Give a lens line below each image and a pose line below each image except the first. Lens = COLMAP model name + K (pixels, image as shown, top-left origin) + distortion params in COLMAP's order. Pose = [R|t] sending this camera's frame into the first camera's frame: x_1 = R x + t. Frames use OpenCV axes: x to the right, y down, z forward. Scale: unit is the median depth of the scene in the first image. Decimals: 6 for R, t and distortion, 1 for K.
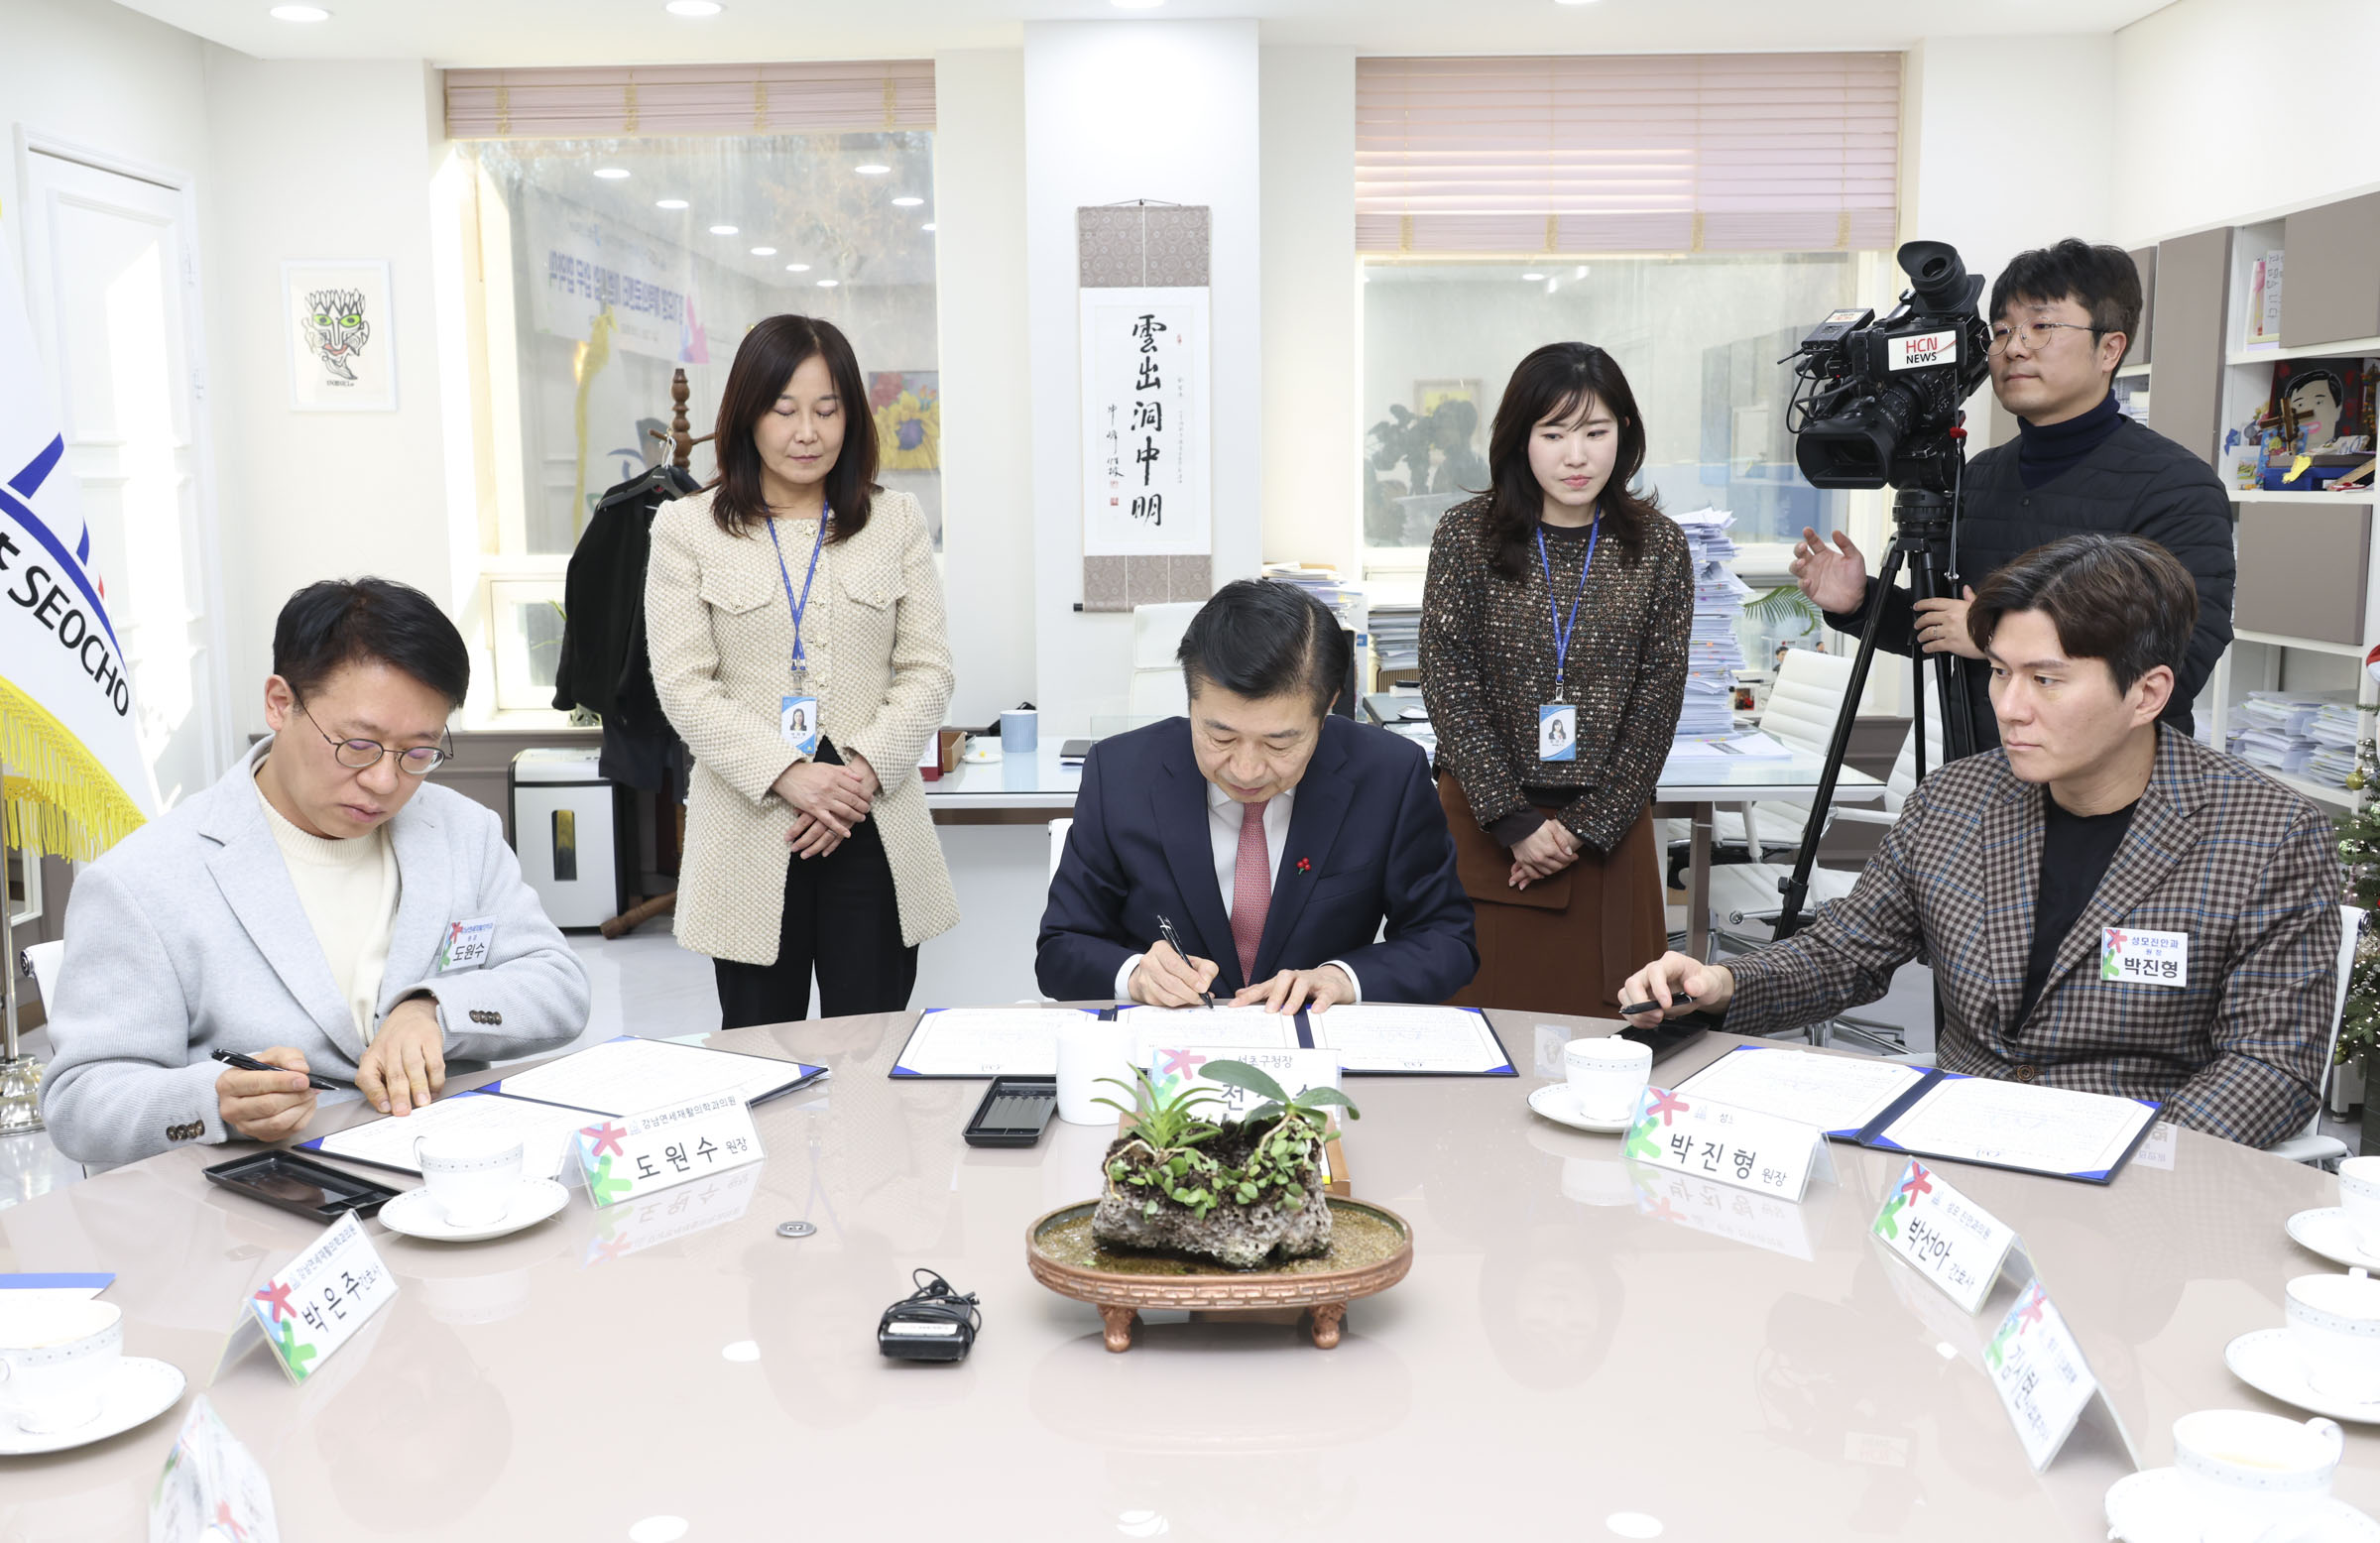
lens RADIAL K [[2192.8, 0, 1190.0], [0, 2192.8, 771.5], [0, 0, 1]] dist [0.004756, -0.001793]
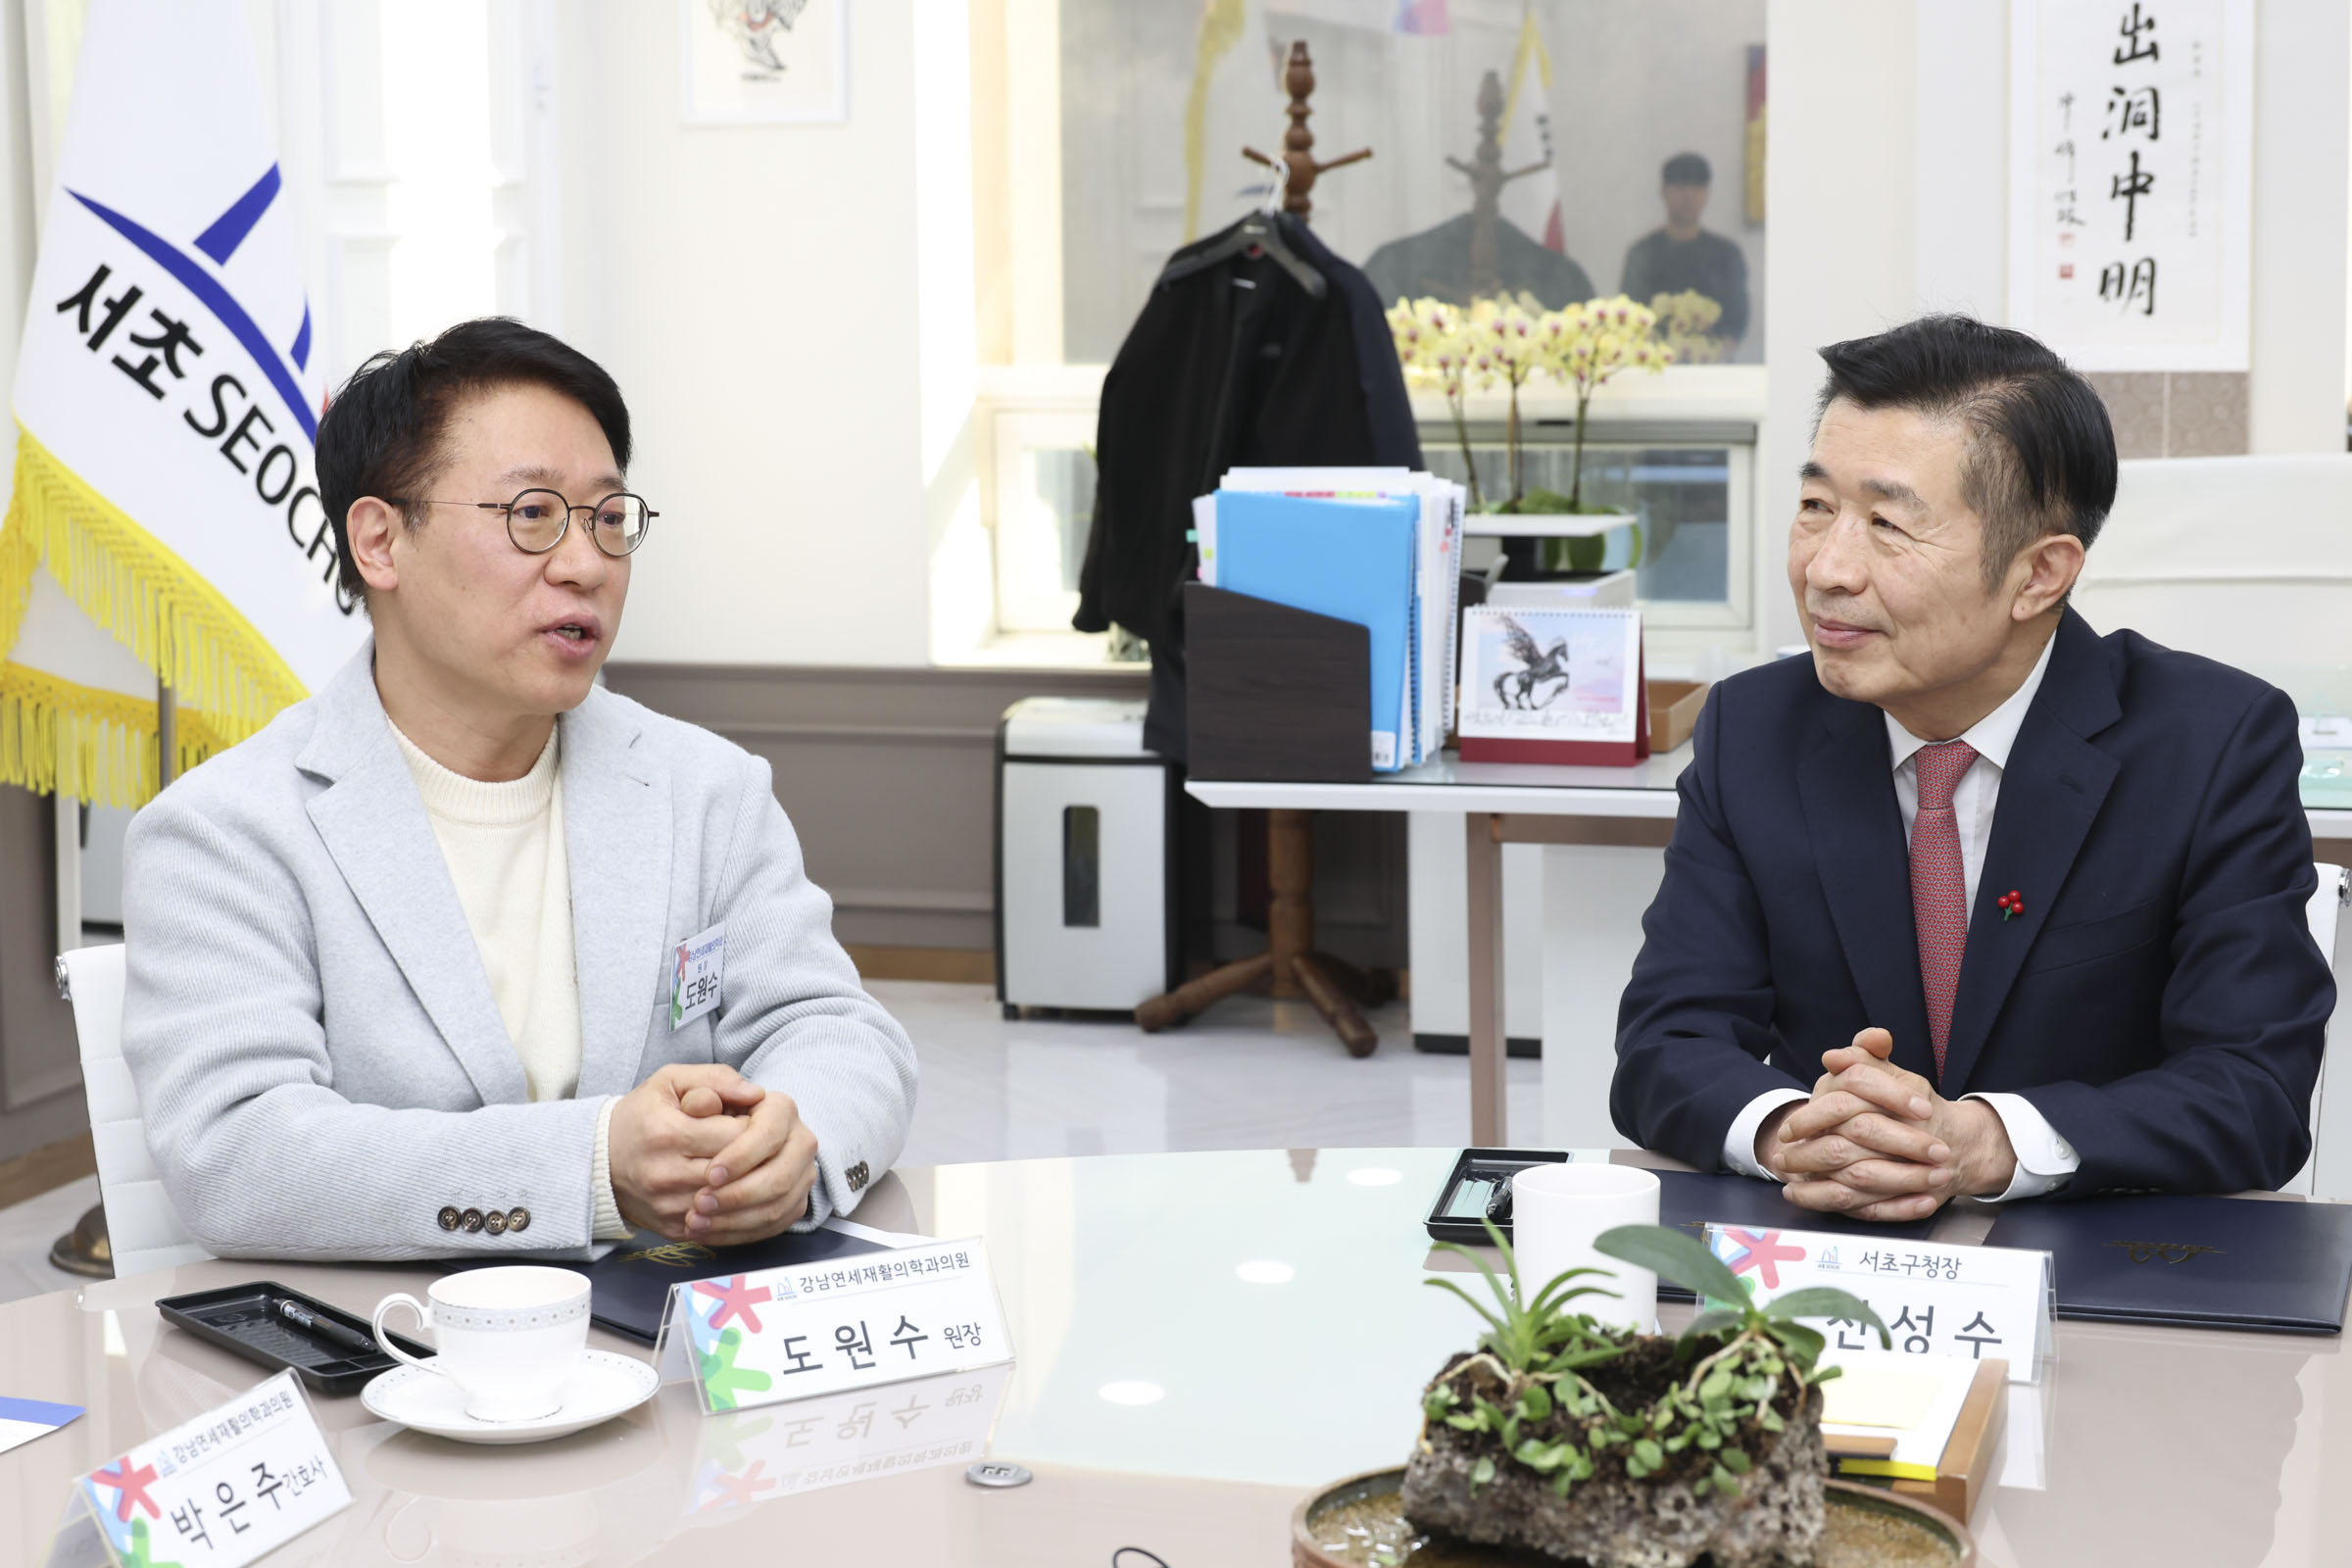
lens RADIAL K [[4016.5, 0, 1105.3], [0, 4016.5, 685.3], [0, 0, 1]] dist [-0.025909, -0.225019]
pose [[0.950375, 0.029563, -0.309700, 0.149008], [-0.036585, 0.999188, -0.016888, 0.011764], [0.308949, 0.027380, 0.950684, -0.018327]]
